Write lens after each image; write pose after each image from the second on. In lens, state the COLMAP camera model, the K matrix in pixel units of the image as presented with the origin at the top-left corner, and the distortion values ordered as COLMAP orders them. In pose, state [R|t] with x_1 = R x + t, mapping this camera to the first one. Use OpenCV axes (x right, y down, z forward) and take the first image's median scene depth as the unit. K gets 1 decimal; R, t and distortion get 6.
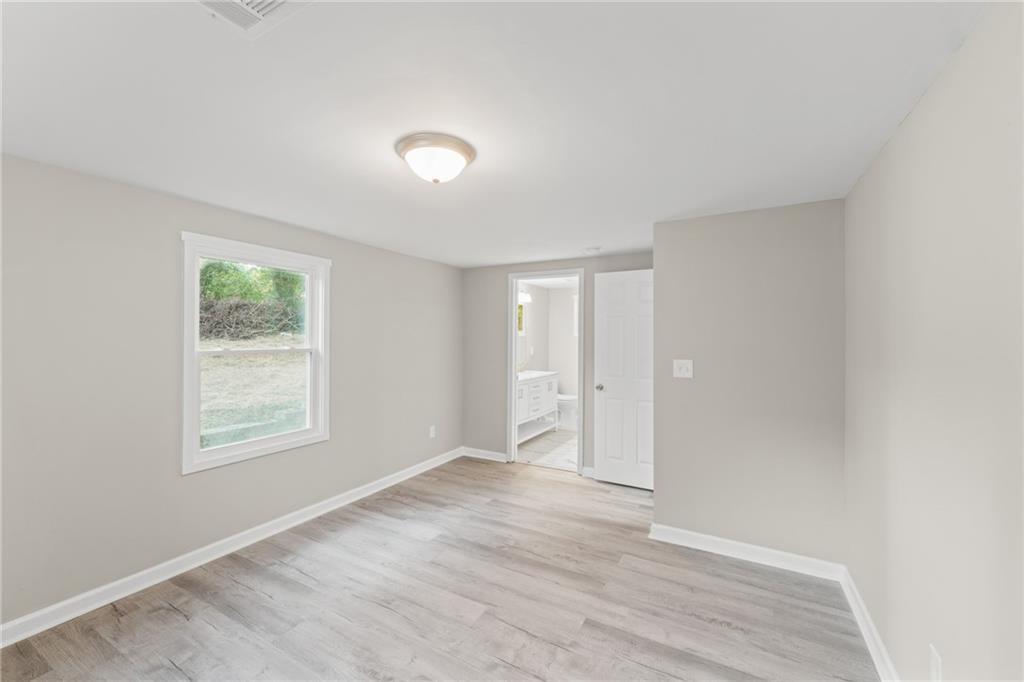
lens RADIAL K [[415.7, 0, 510.8], [0, 415.7, 339.8], [0, 0, 1]] dist [0.005062, 0.000228]
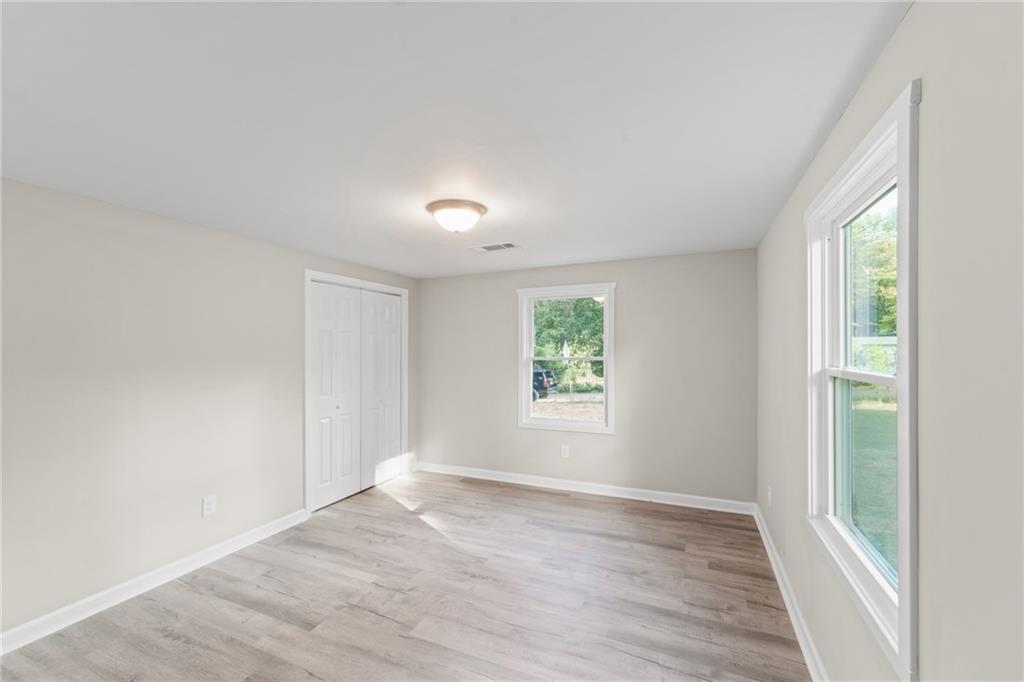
lens RADIAL K [[415.7, 0, 510.8], [0, 415.7, 339.8], [0, 0, 1]] dist [0.005062, 0.000228]
pose [[-0.996011, 0.002050, -0.089208, -0.213122], [0.003539, 0.999857, -0.016547, -0.012384], [0.089161, -0.016797, -0.995876, 2.072529]]
